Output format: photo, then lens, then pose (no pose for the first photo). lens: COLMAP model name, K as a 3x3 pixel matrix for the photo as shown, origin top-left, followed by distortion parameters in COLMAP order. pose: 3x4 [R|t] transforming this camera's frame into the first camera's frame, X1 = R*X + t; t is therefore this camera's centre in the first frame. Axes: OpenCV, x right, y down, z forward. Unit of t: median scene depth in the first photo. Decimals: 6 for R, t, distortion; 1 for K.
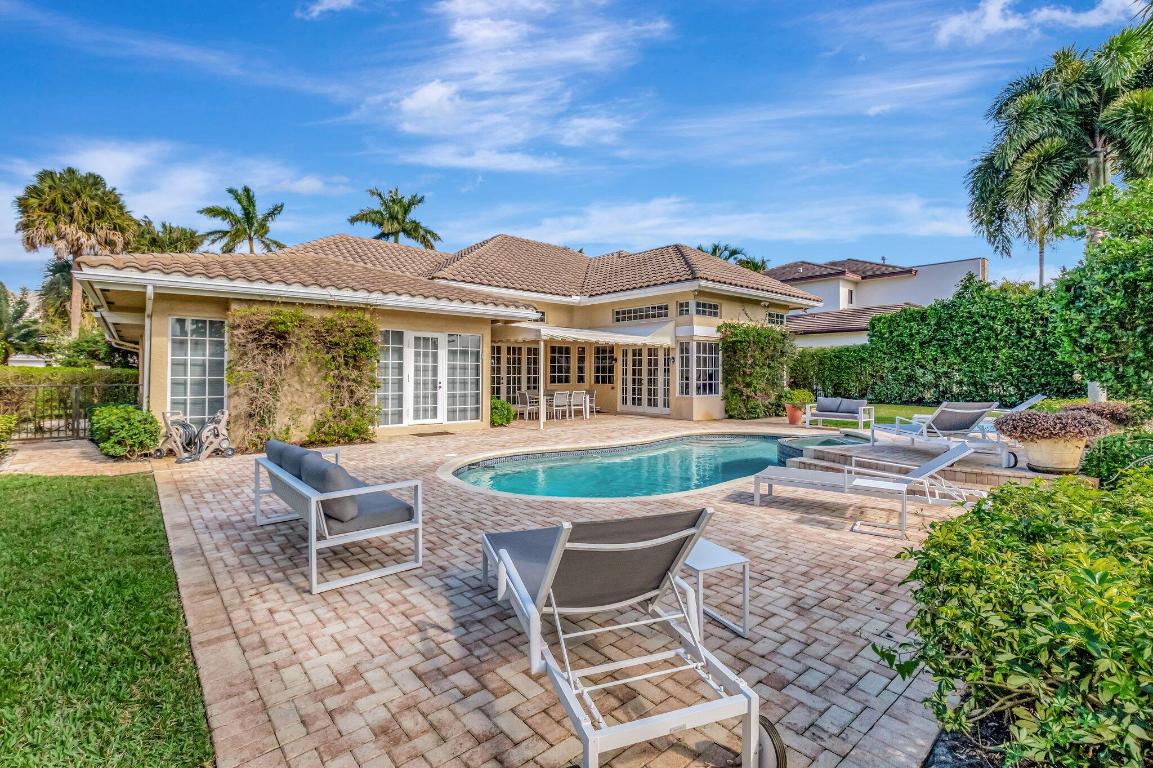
lens RADIAL K [[520.3, 0, 577.1], [0, 520.3, 385.6], [0, 0, 1]] dist [0.000438, -0.000068]
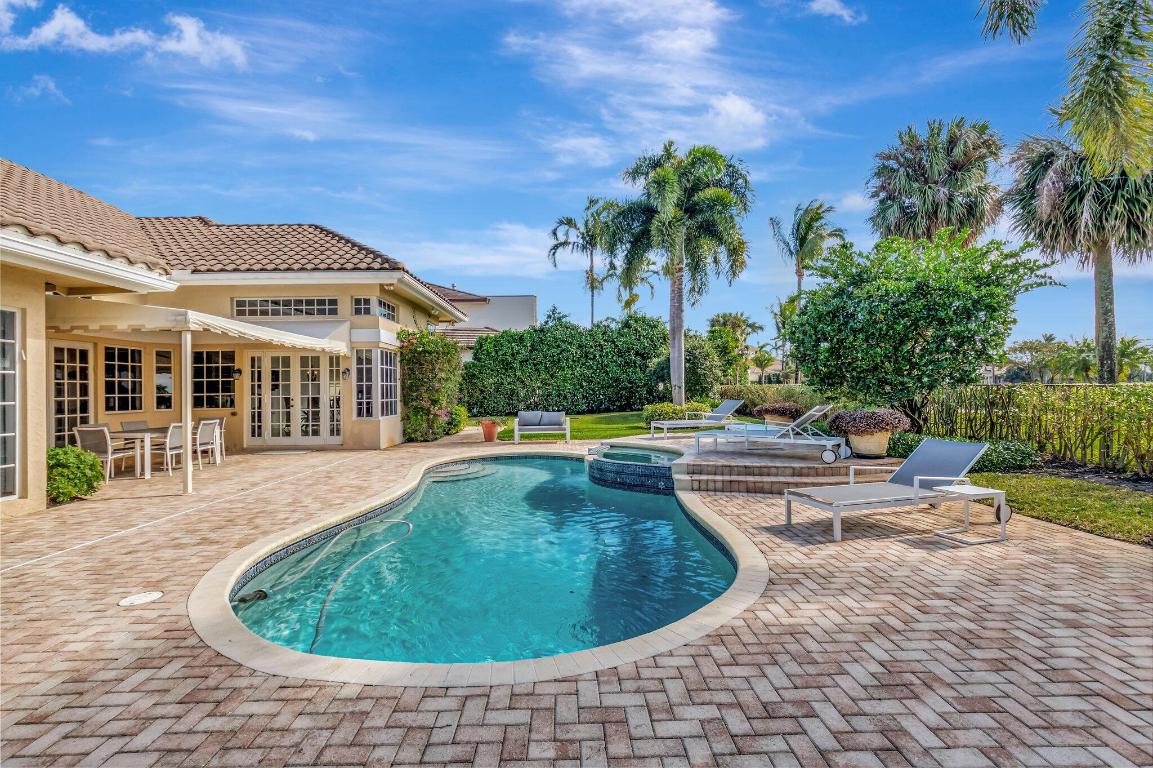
lens RADIAL K [[505.3, 0, 576.5], [0, 505.3, 384.0], [0, 0, 1]] dist [0.002941, 0.000348]
pose [[0.632408, -0.004811, 0.774620, -0.175427], [0.035700, 0.999099, -0.022940, -0.003330], [-0.773812, 0.042161, 0.632011, 0.272498]]
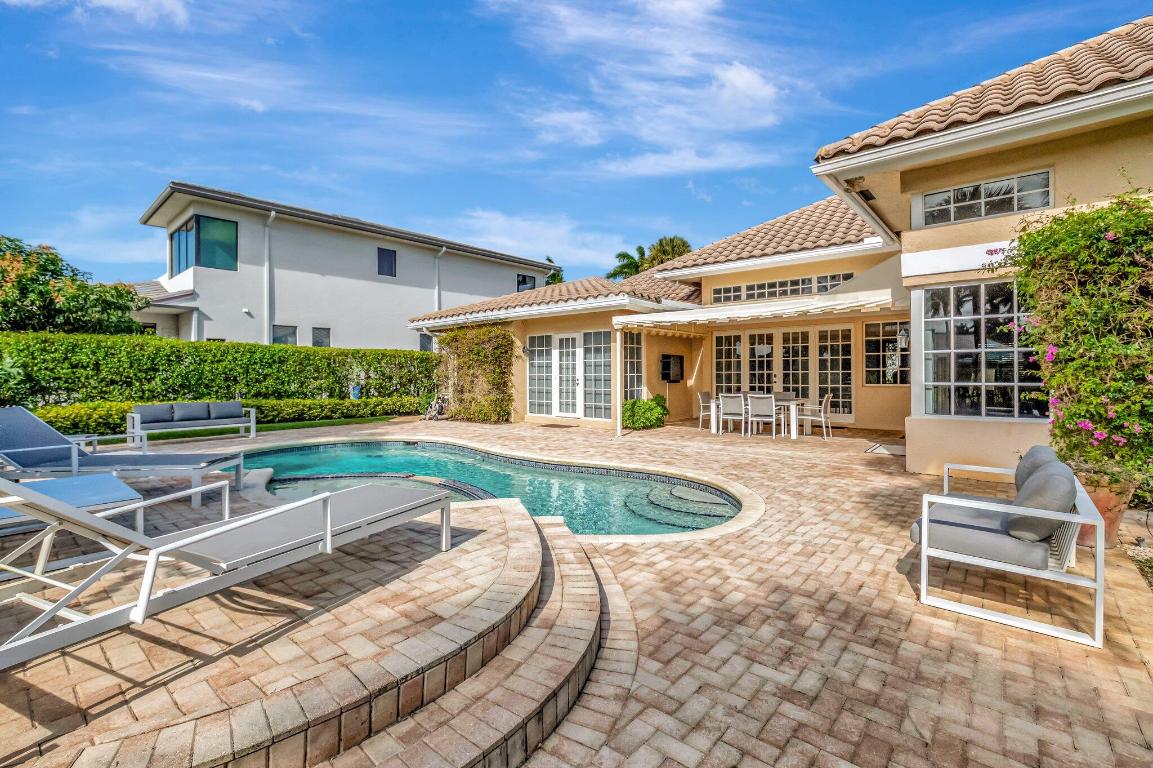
lens RADIAL K [[520.3, 0, 577.1], [0, 520.3, 385.6], [0, 0, 1]] dist [0.000438, -0.000068]
pose [[0.155948, 0.023827, -0.987478, 0.598818], [-0.012252, 0.999679, 0.022187, -0.013211], [0.987689, 0.008639, 0.156190, 0.636724]]
